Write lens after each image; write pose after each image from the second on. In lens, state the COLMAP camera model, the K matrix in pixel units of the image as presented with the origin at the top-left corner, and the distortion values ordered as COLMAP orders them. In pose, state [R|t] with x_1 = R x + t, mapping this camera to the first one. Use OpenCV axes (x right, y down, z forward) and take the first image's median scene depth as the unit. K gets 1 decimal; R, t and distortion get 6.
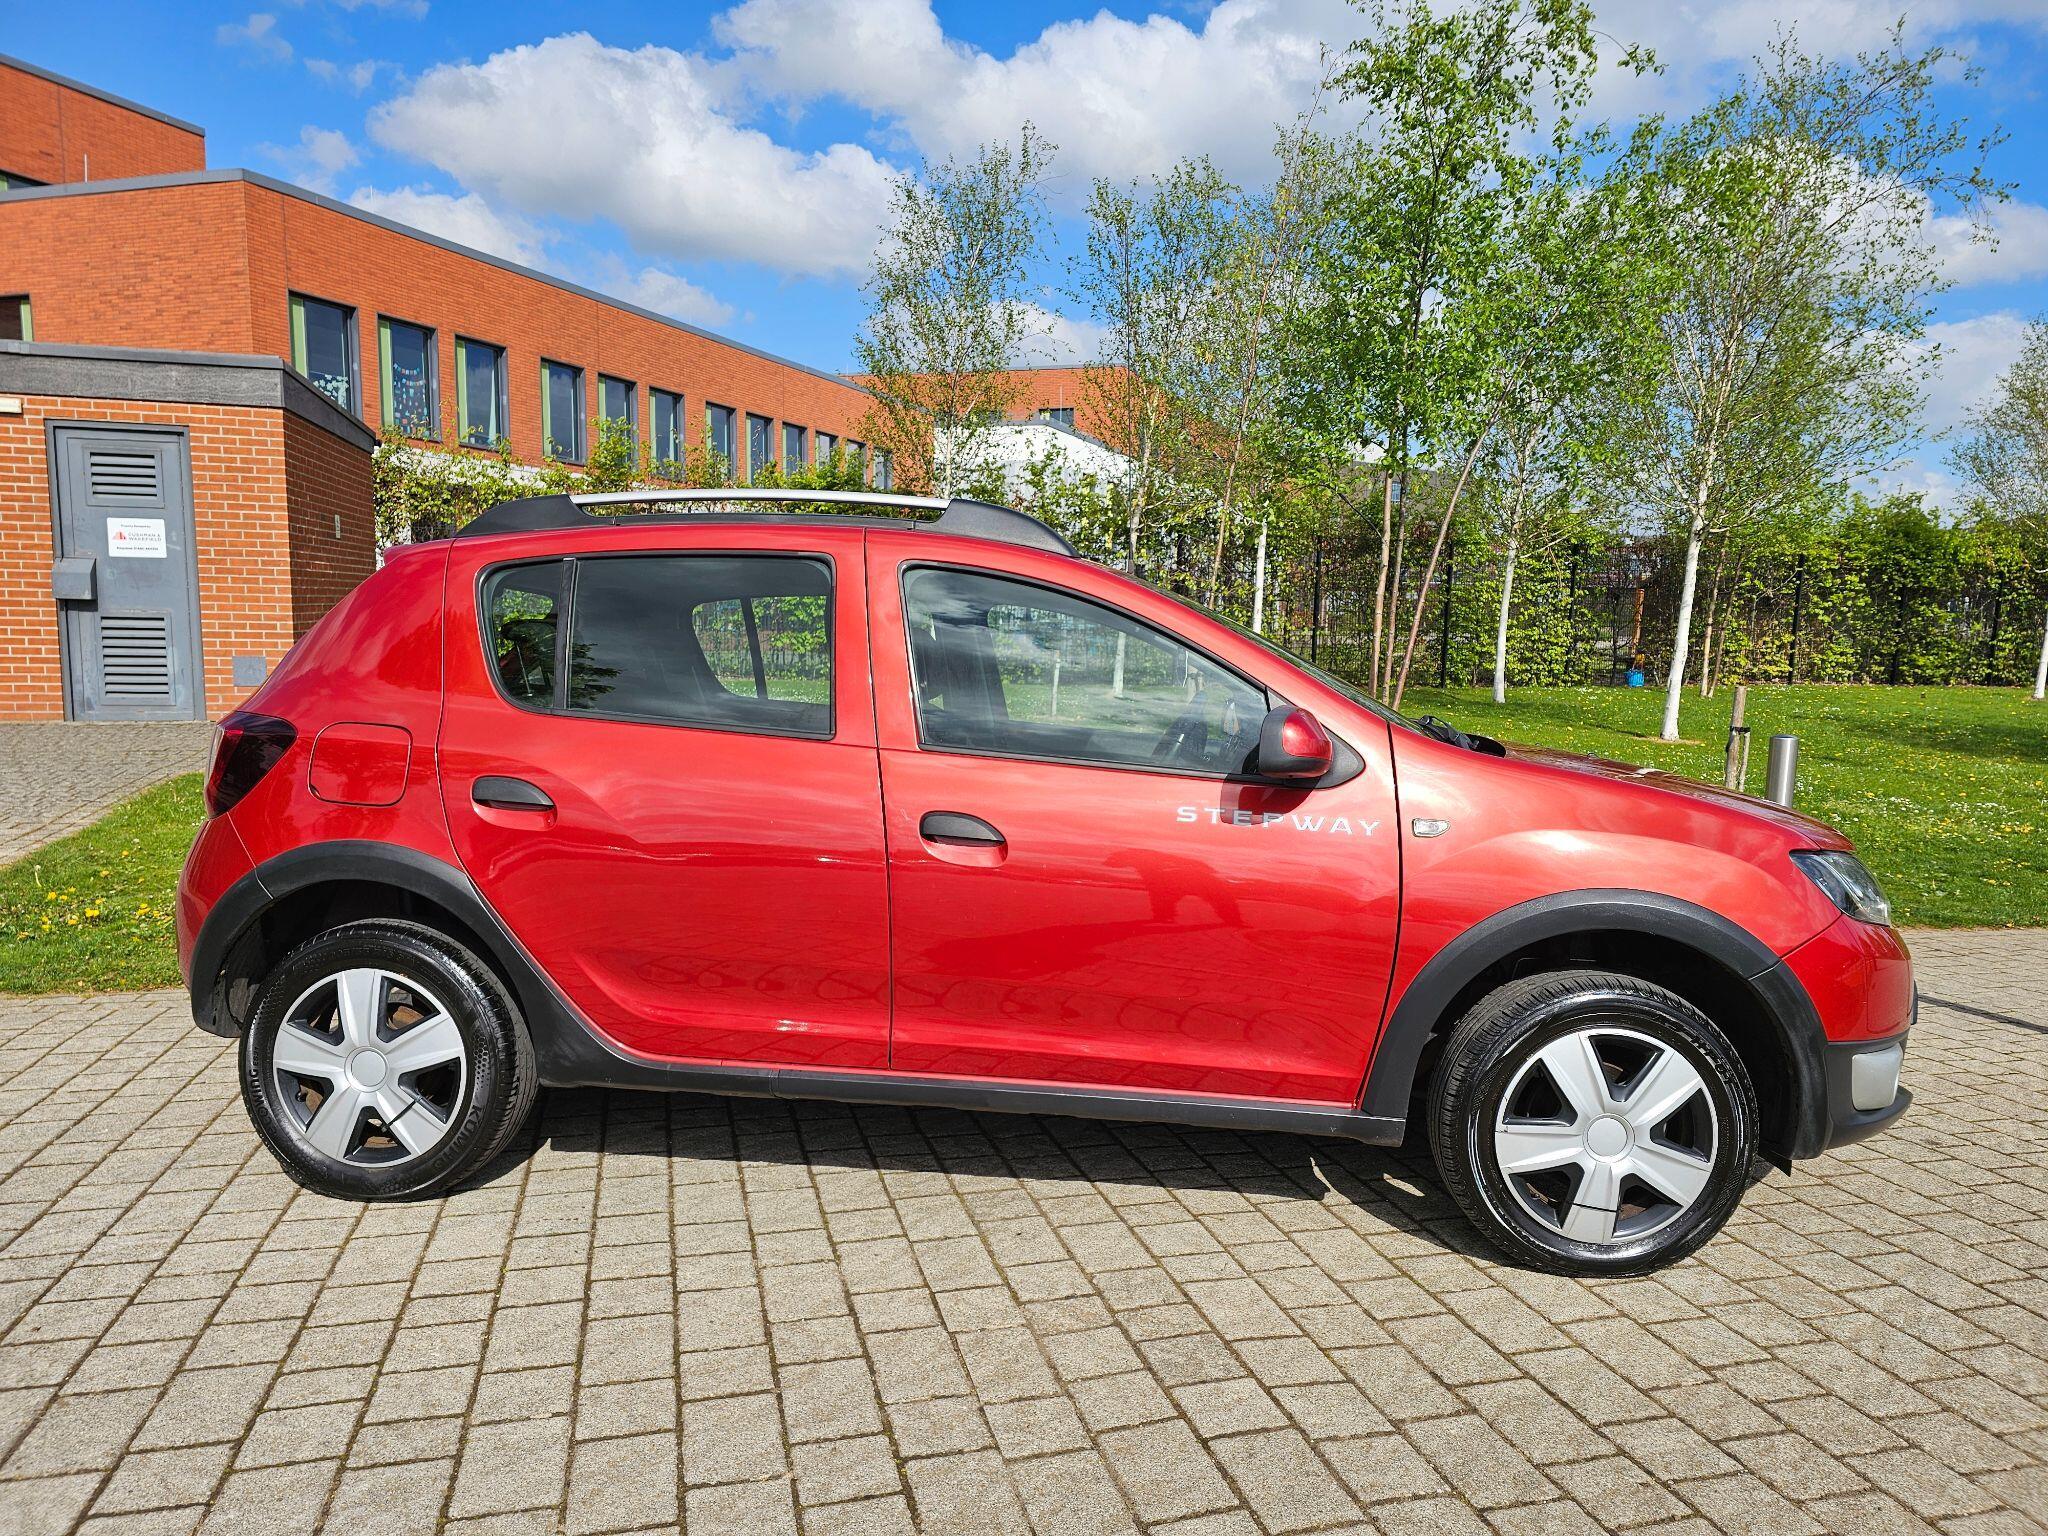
lens RADIAL K [[1363.0, 0, 1035.4], [0, 1363.0, 777.7], [0, 0, 1]] dist [0.045056, -0.030604]
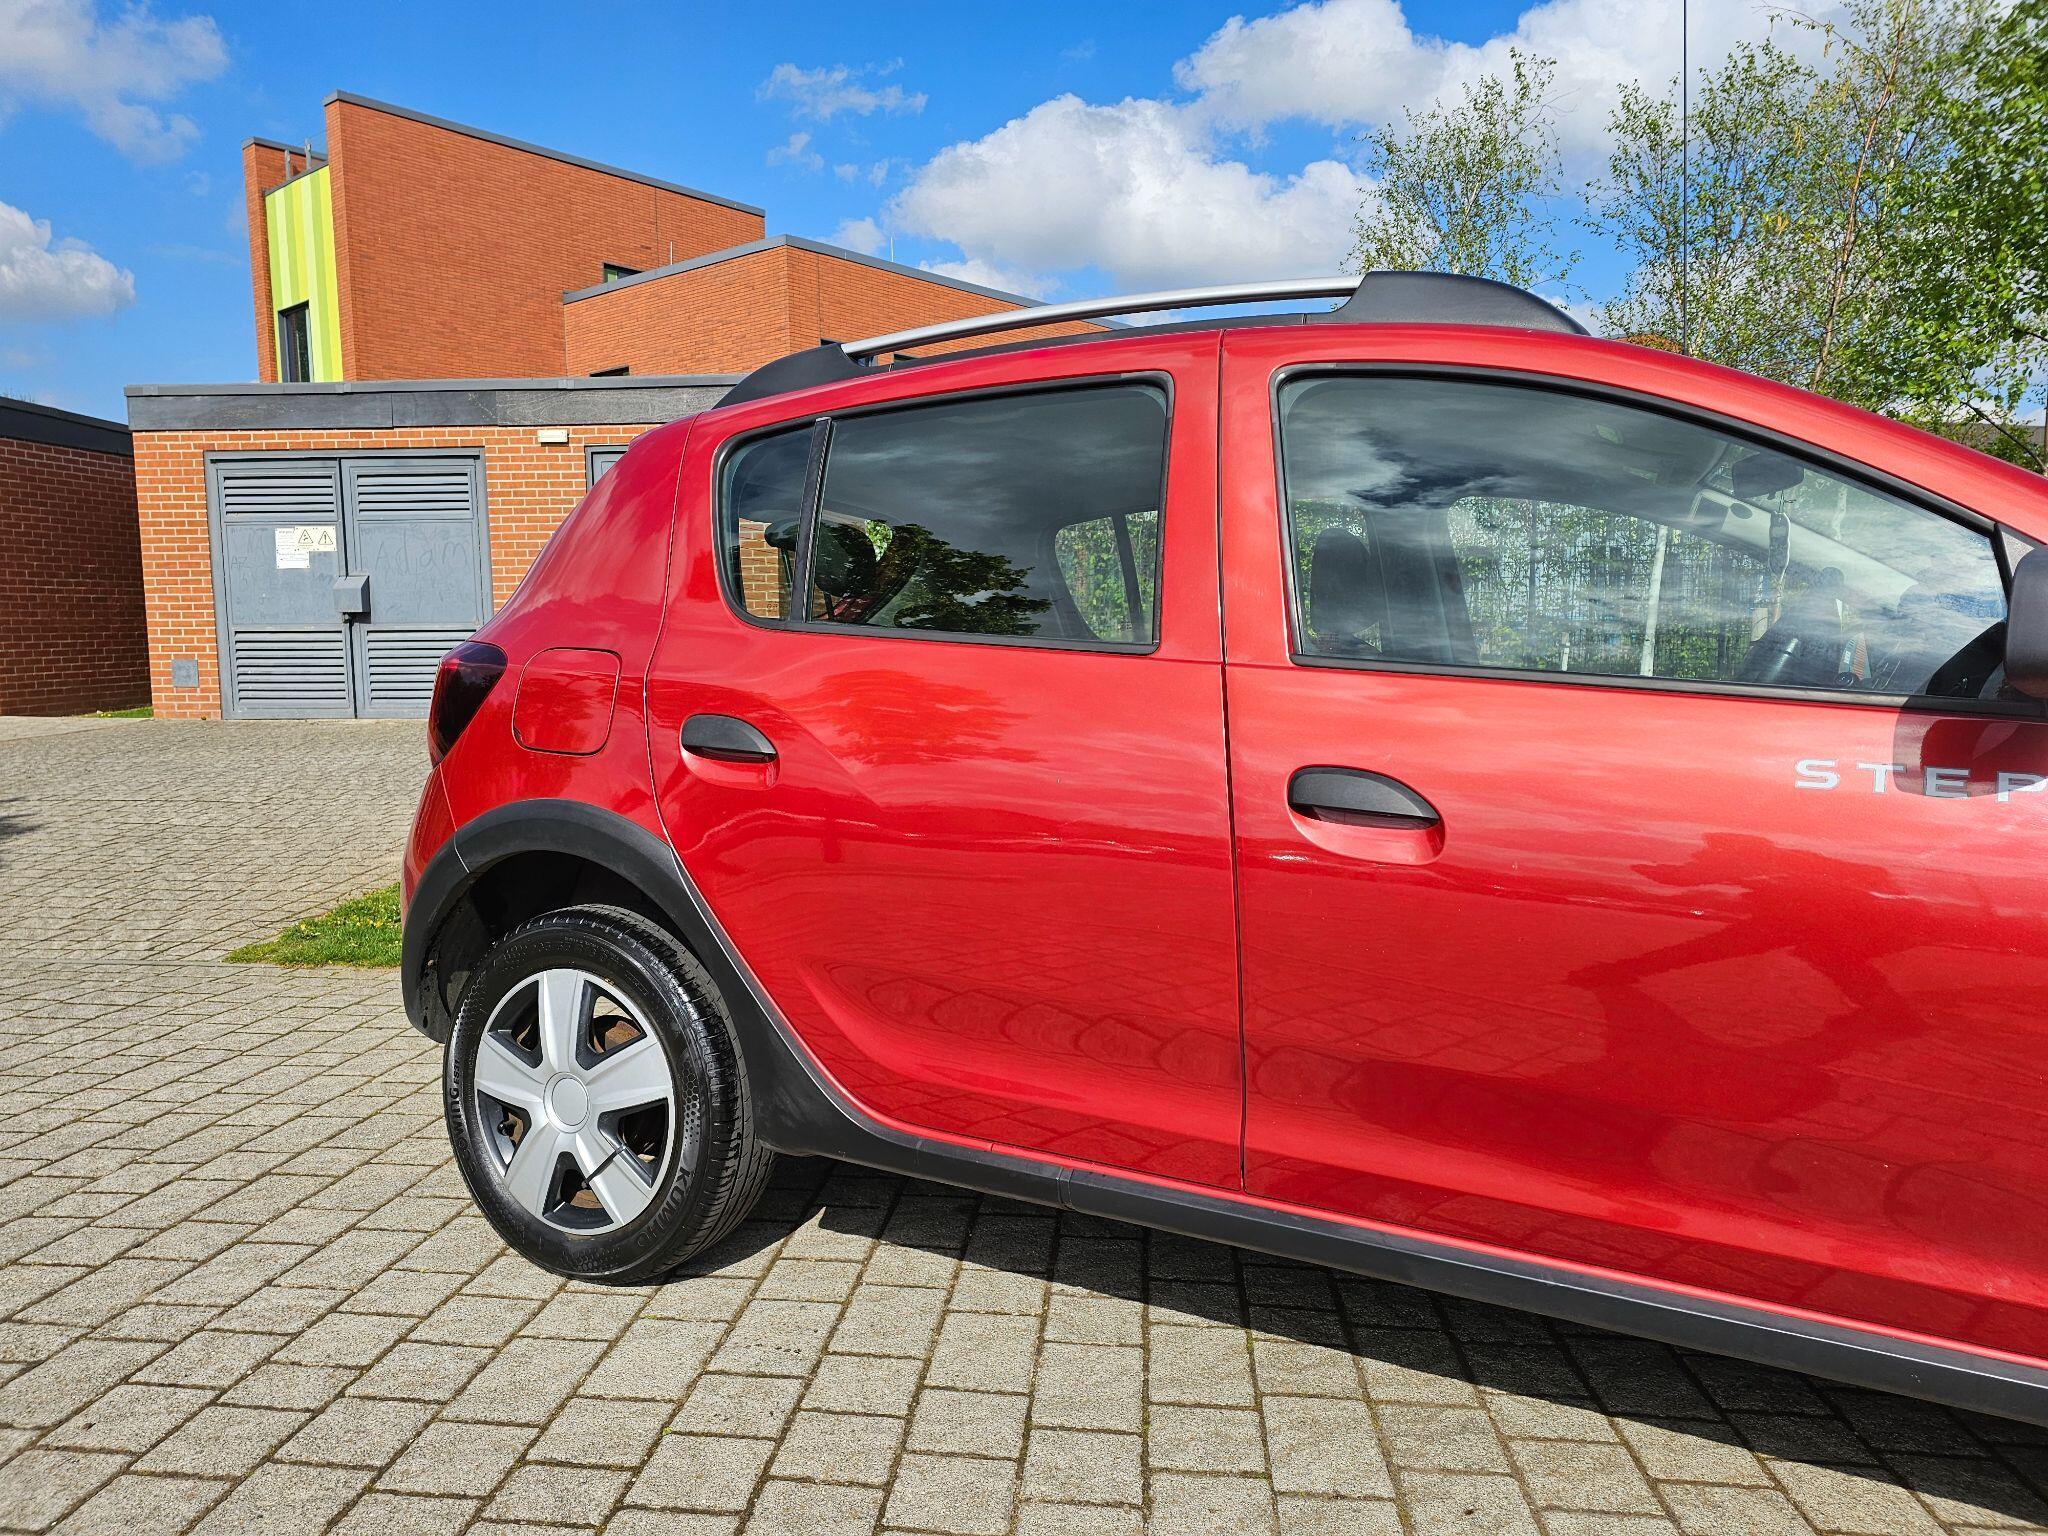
lens RADIAL K [[1363.0, 0, 1012.7], [0, 1363.0, 757.7], [0, 0, 1]] dist [0.045056, -0.030604]
pose [[0.932668, 0.006519, -0.360677, 0.010508], [-0.015255, 0.999655, -0.021381, 0.022932], [0.360413, 0.025443, 0.932446, 0.255707]]
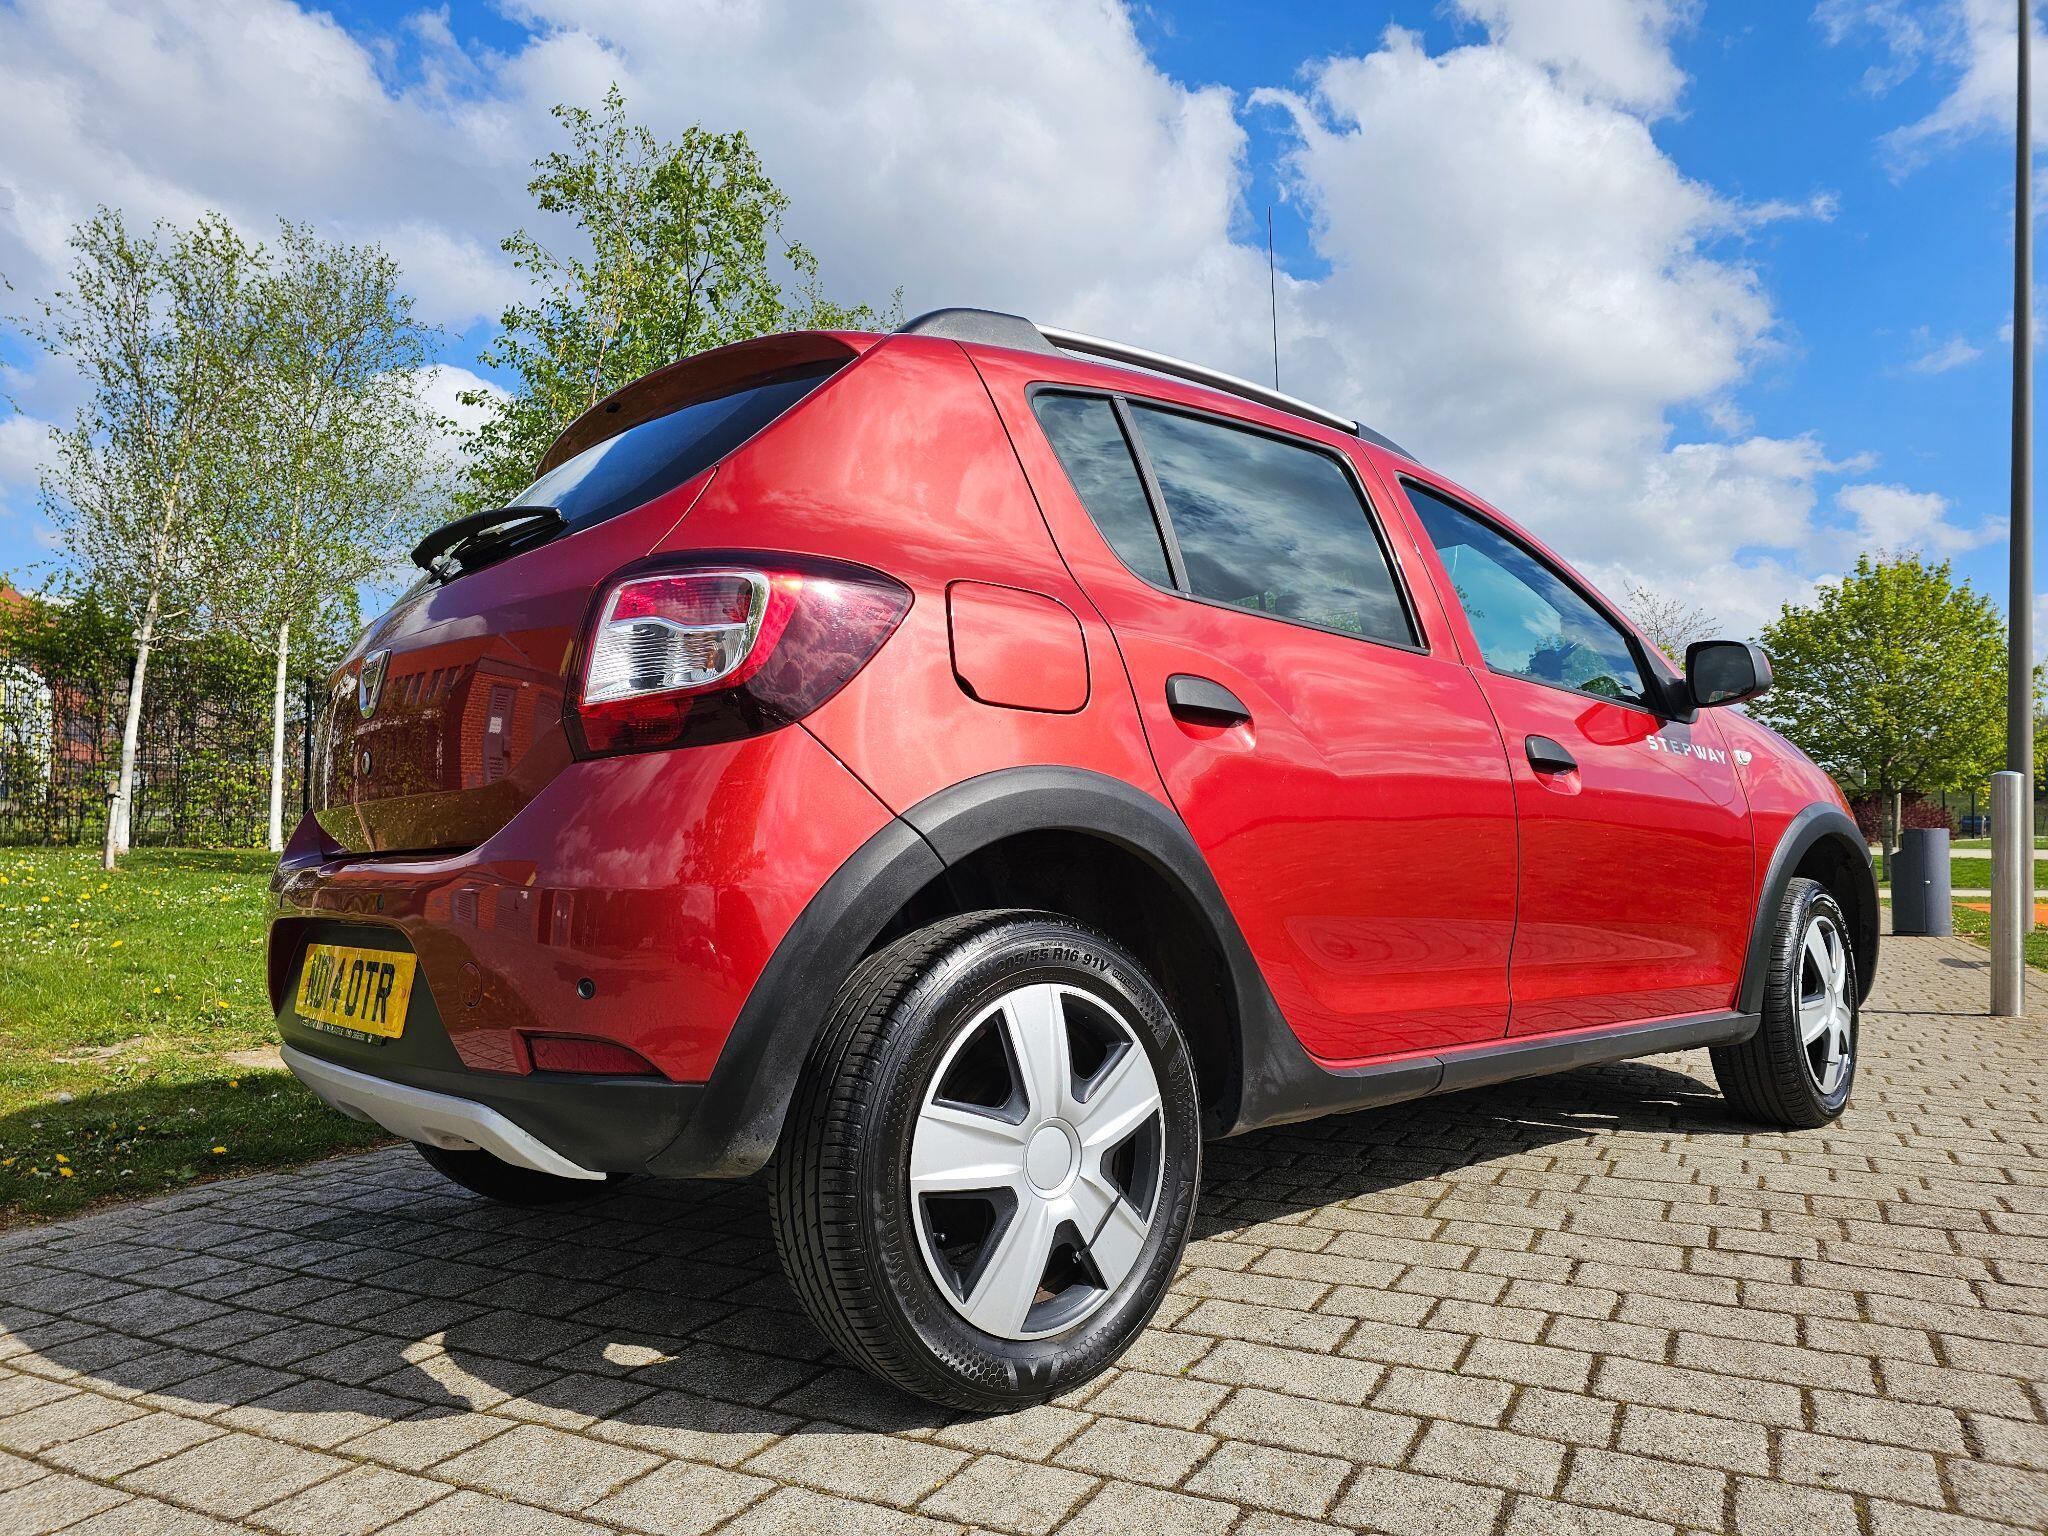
lens RADIAL K [[1363.0, 0, 1008.5], [0, 1363.0, 789.6], [0, 0, 1]] dist [0.045056, -0.030604]
pose [[0.692586, 0.004892, 0.721319, -0.620716], [0.087718, 0.991984, -0.090952, 0.072348], [-0.715982, 0.126265, 0.686606, 0.401264]]
